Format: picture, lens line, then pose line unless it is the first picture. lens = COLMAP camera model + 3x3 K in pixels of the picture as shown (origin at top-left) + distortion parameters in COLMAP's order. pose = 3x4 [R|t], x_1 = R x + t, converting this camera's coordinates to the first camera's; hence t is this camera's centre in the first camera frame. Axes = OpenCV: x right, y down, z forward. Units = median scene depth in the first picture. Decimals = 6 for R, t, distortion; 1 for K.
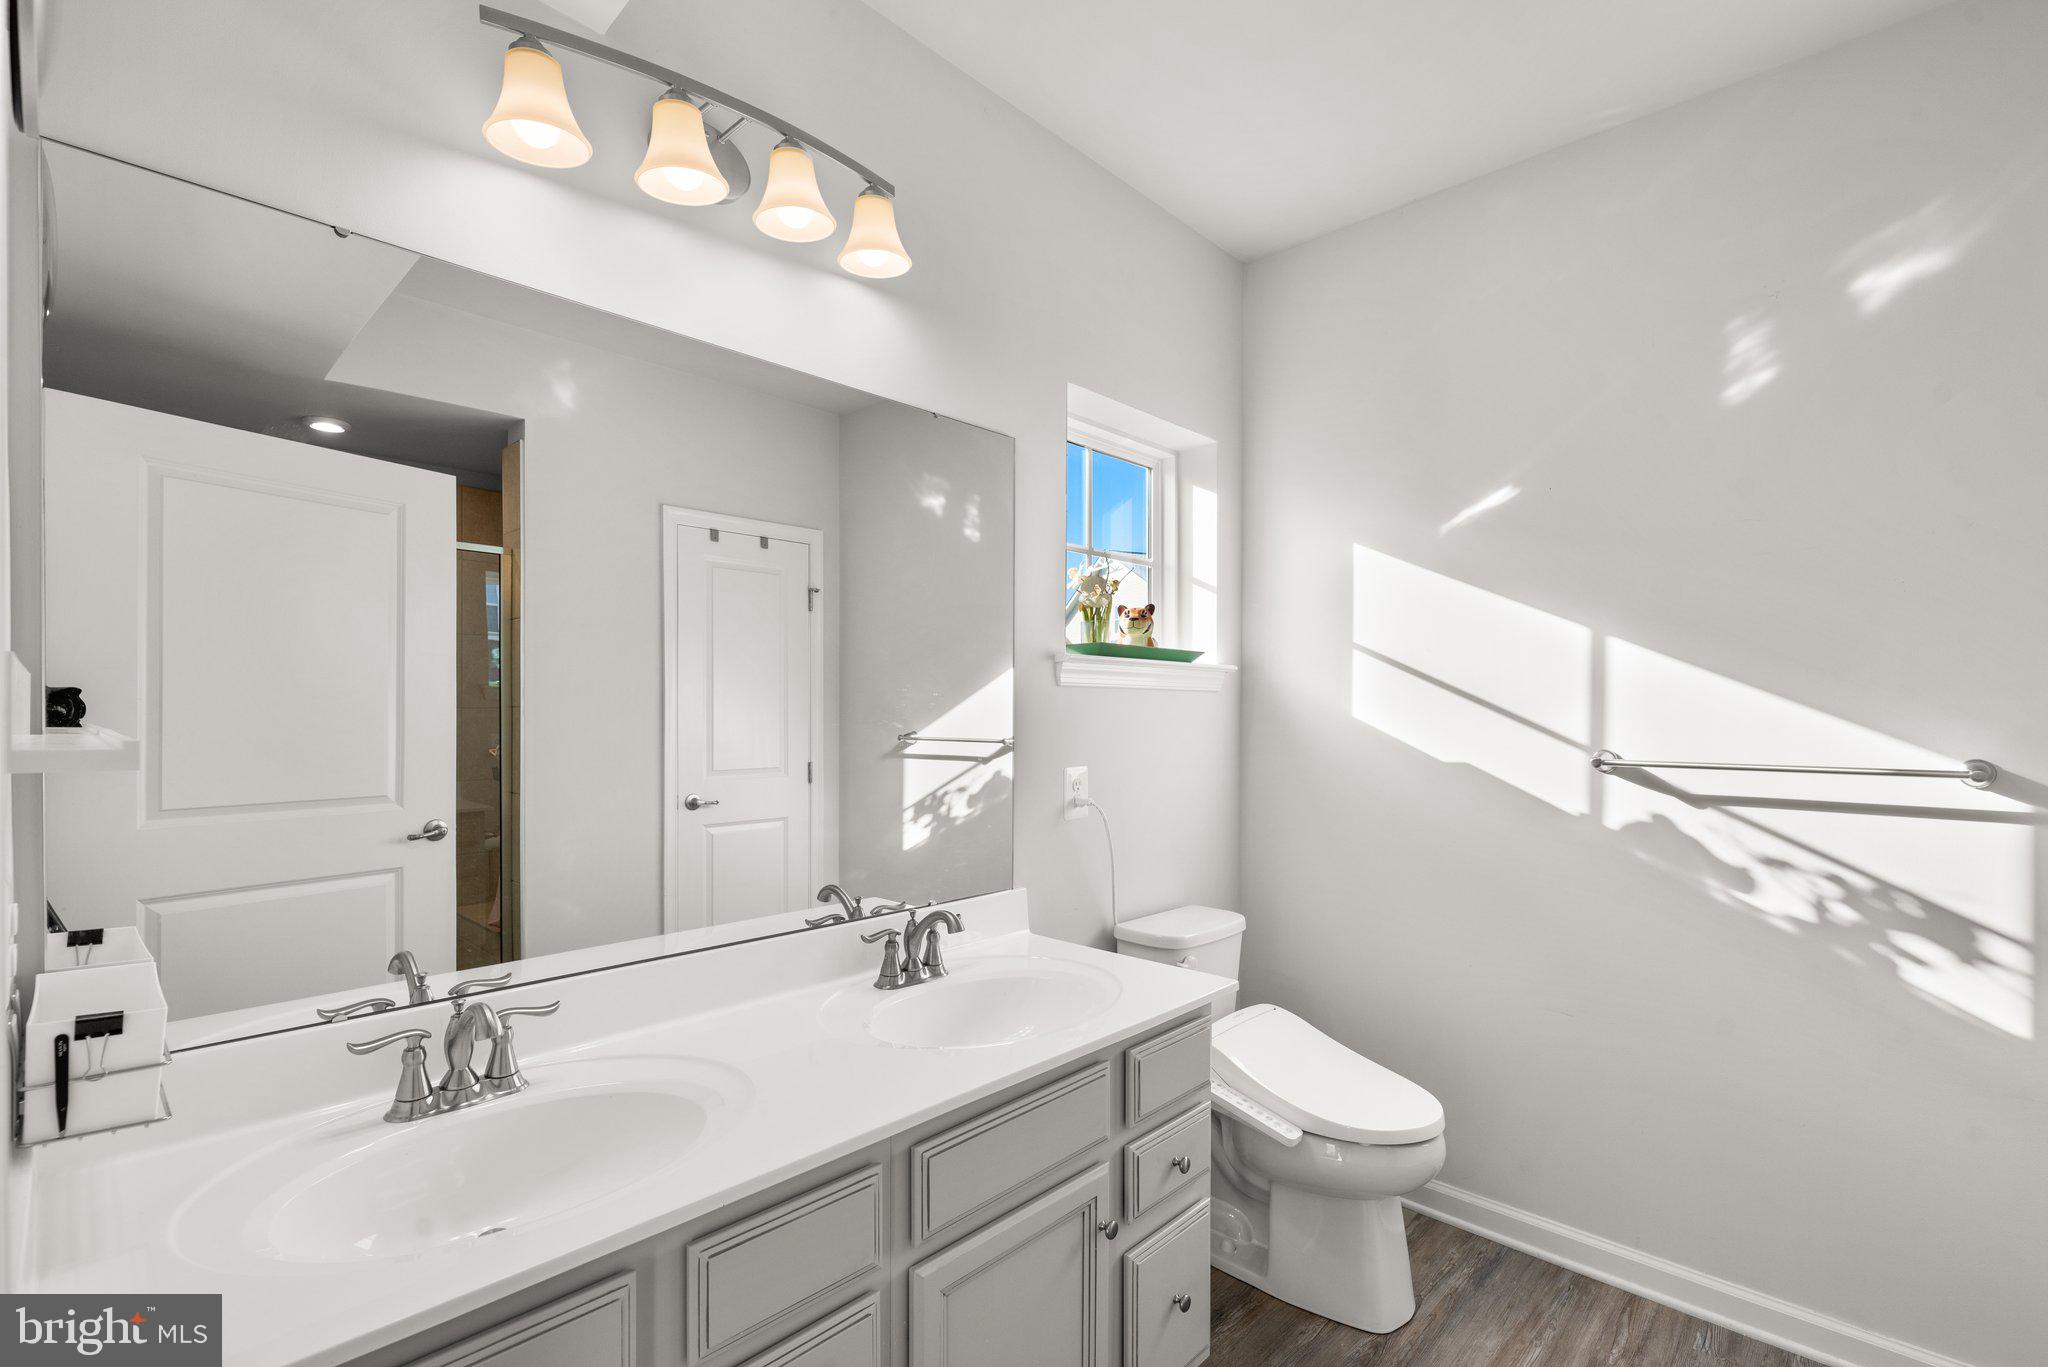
lens RADIAL K [[918.1, 0, 1033.8], [0, 918.1, 716.3], [0, 0, 1]] dist [0.001932, -0.000603]
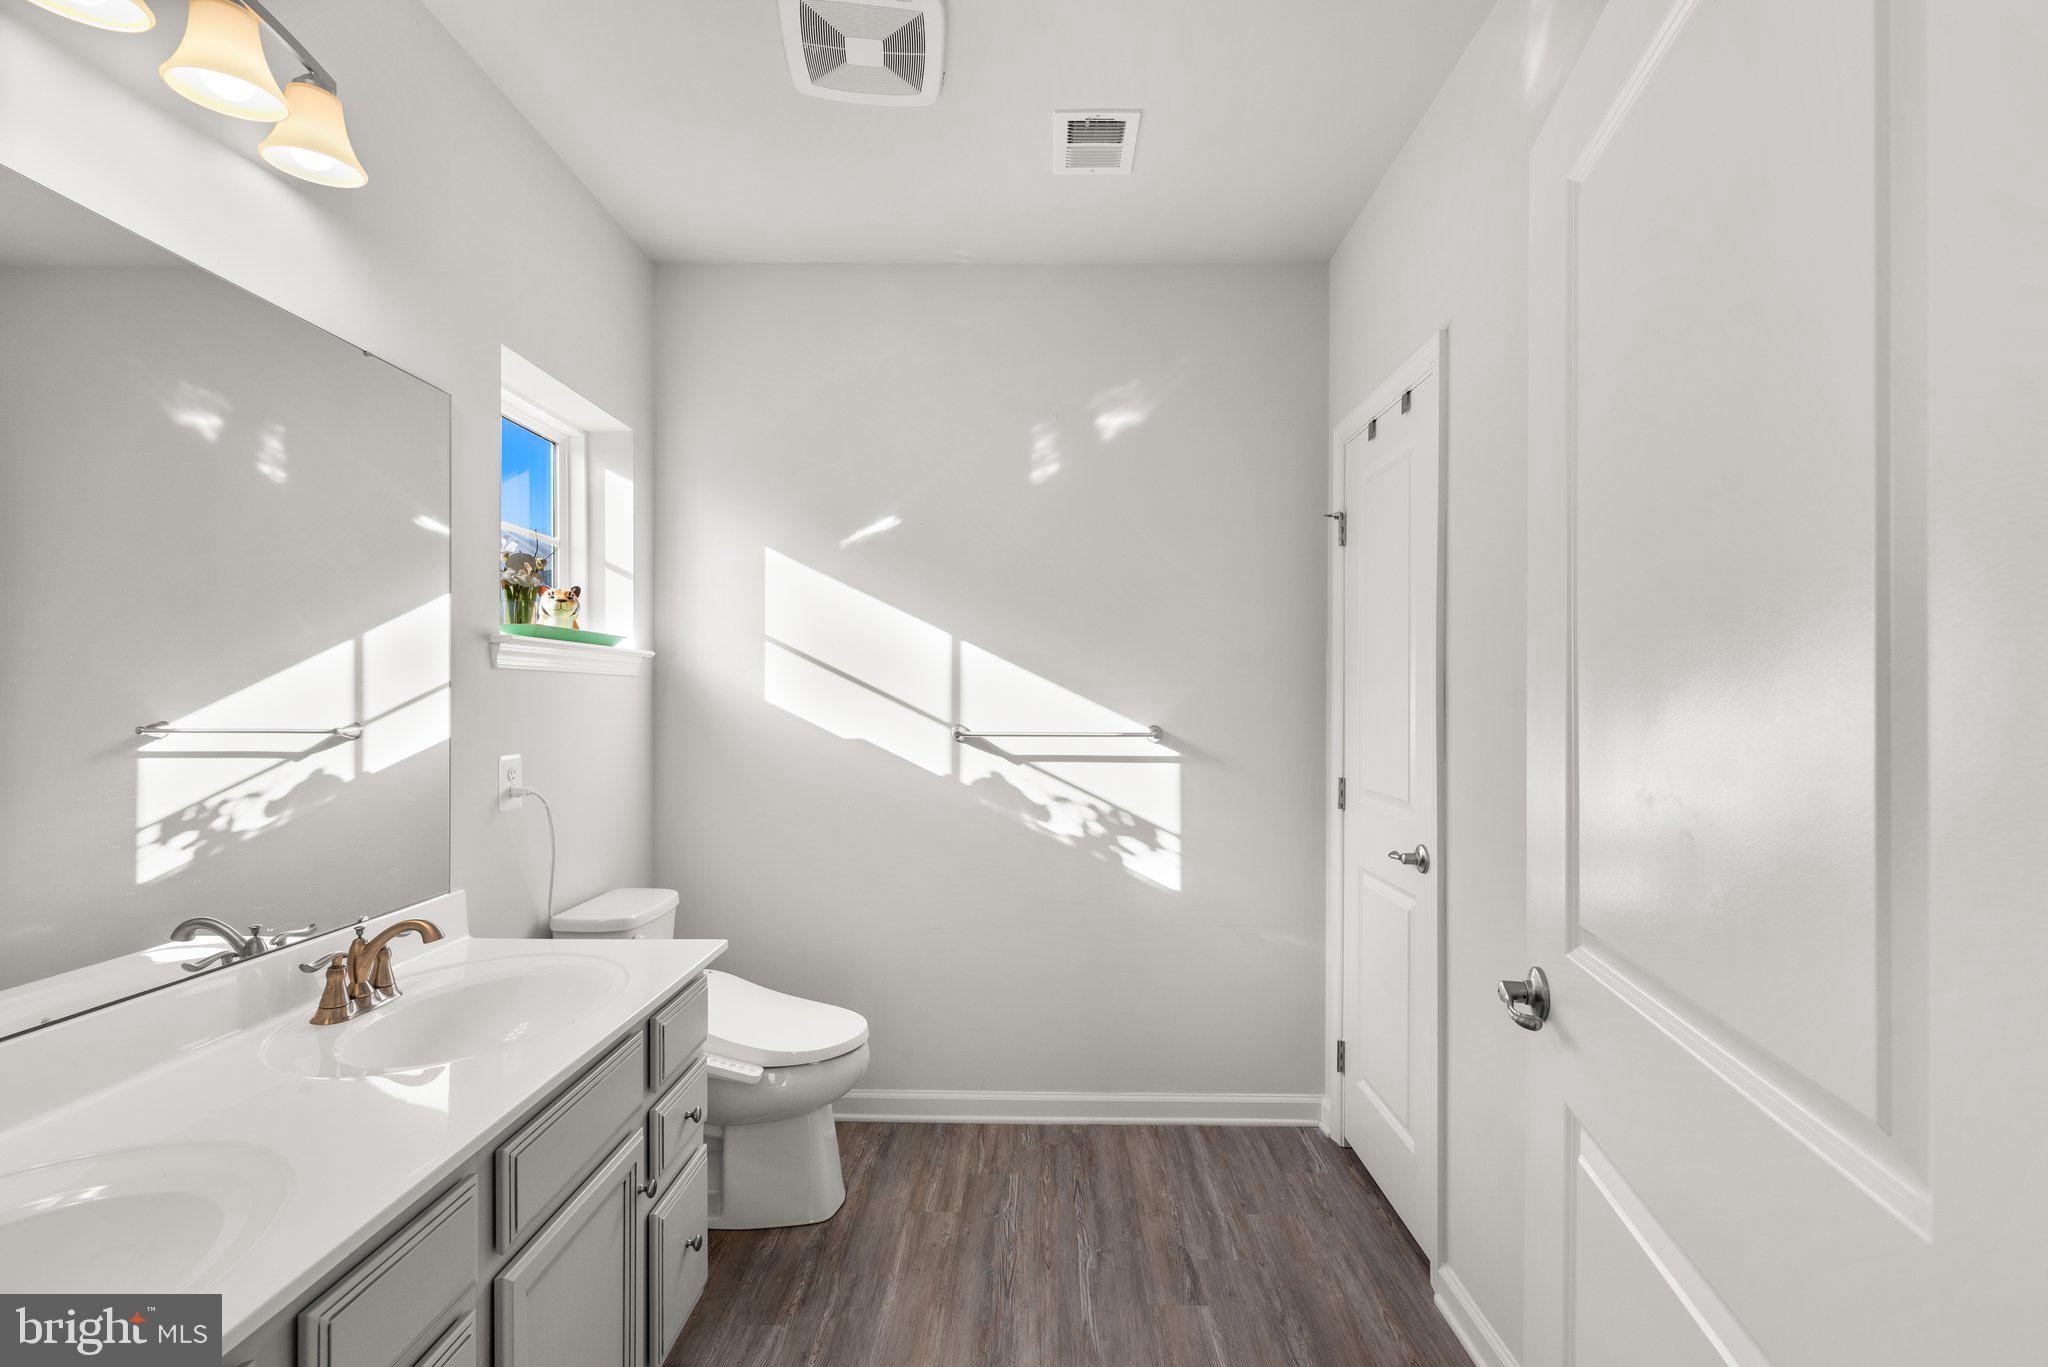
lens RADIAL K [[918.1, 0, 1020.0], [0, 918.1, 696.1], [0, 0, 1]] dist [0.001932, -0.000603]
pose [[0.740628, 0.000451, 0.671915, -0.222494], [0.002094, 0.999993, -0.002979, -0.001763], [-0.671912, 0.003613, 0.740622, -0.049105]]
